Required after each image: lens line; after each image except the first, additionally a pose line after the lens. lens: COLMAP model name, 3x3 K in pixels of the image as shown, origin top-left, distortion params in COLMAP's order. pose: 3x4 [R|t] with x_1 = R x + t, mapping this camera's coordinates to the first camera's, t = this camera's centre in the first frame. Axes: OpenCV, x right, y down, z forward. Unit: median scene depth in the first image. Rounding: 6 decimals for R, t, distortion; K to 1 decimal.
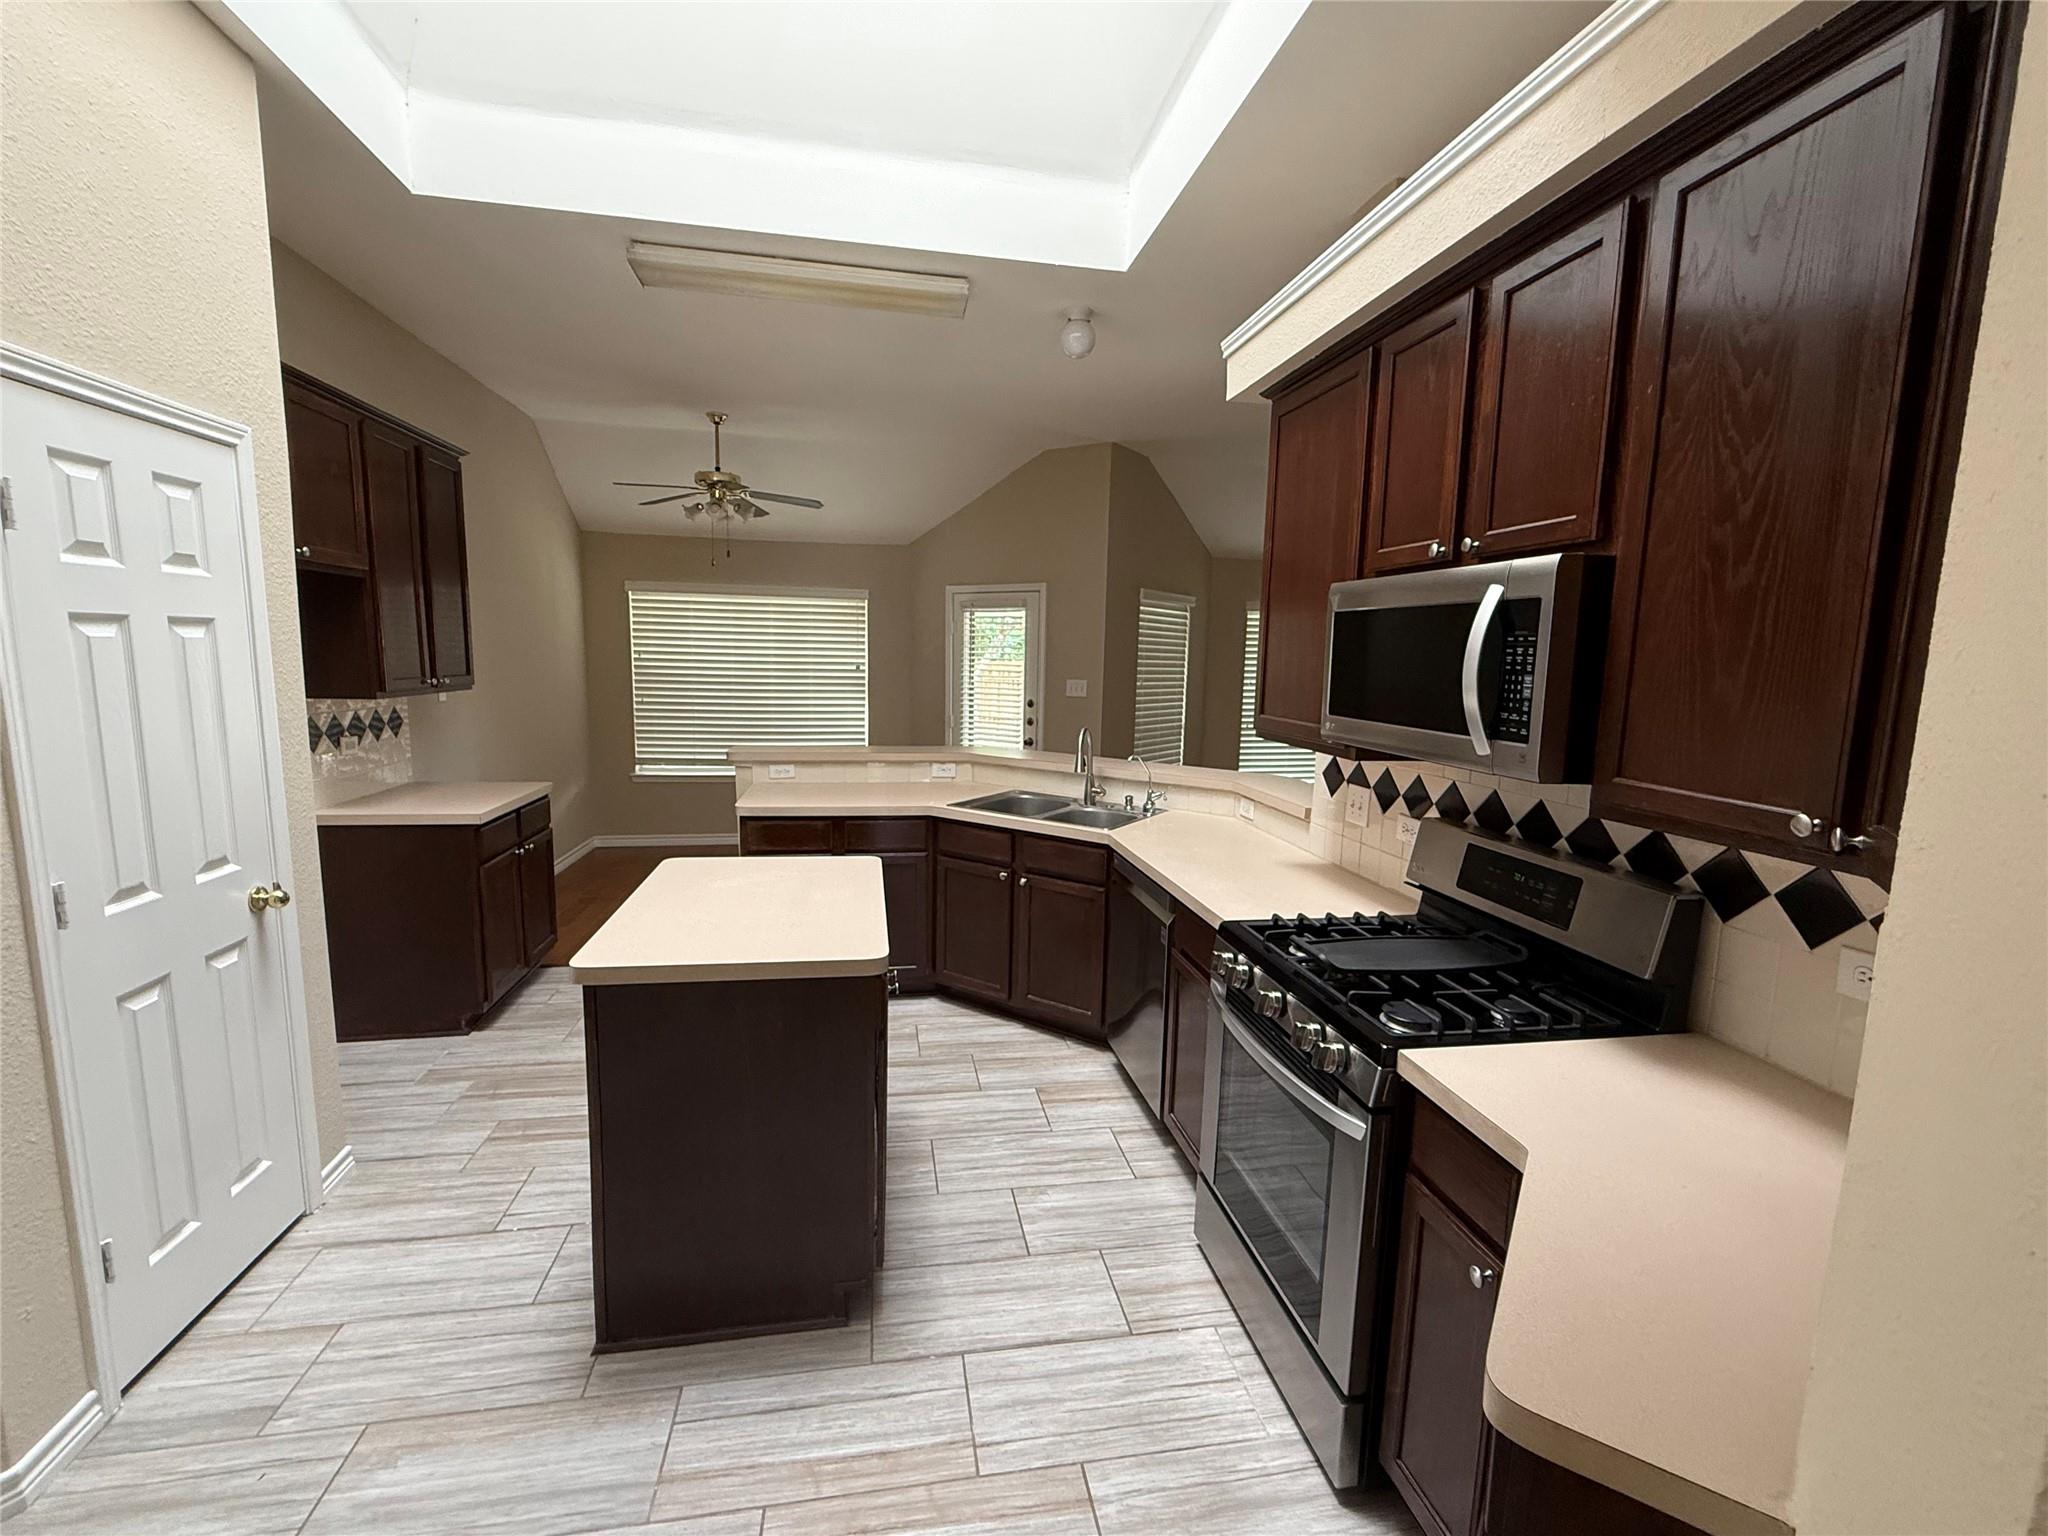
lens RADIAL K [[887.6, 0, 1021.7], [0, 887.6, 773.1], [0, 0, 1]] dist [0.000276, 0.000028]
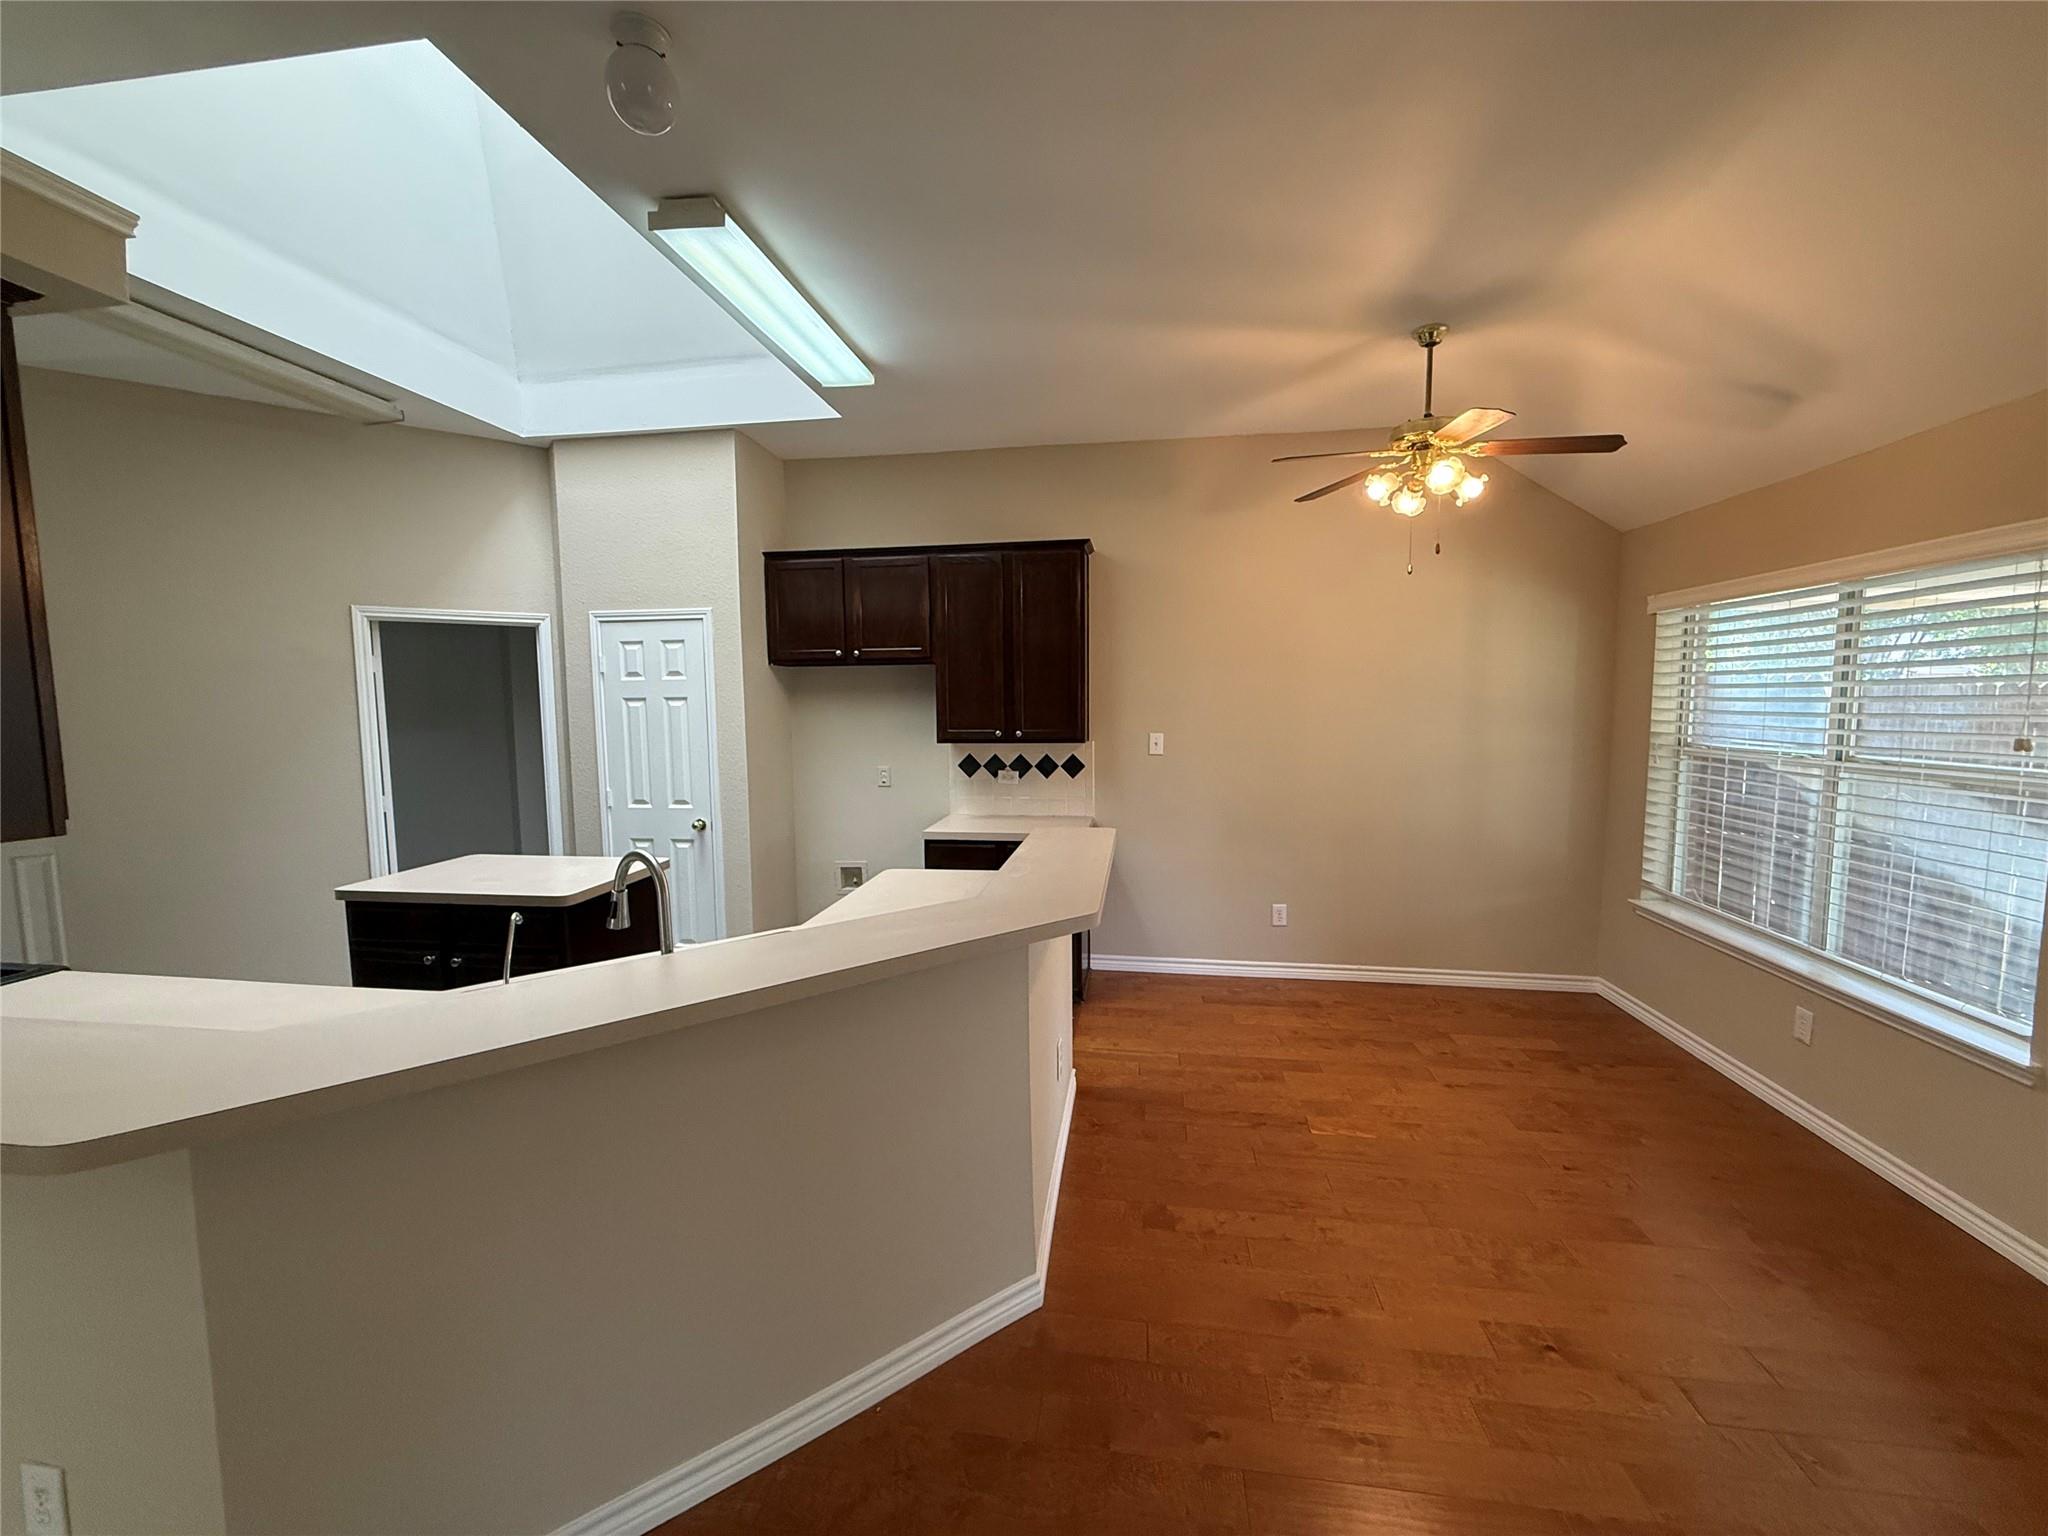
lens RADIAL K [[813.2, 0, 1020.8], [0, 813.2, 769.7], [0, 0, 1]] dist [0.003709, 0.000448]
pose [[-0.322697, 0.060058, -0.944595, 0.779367], [-0.125419, 0.986471, 0.105567, -0.305924], [0.938156, 0.152536, -0.310798, 2.391220]]
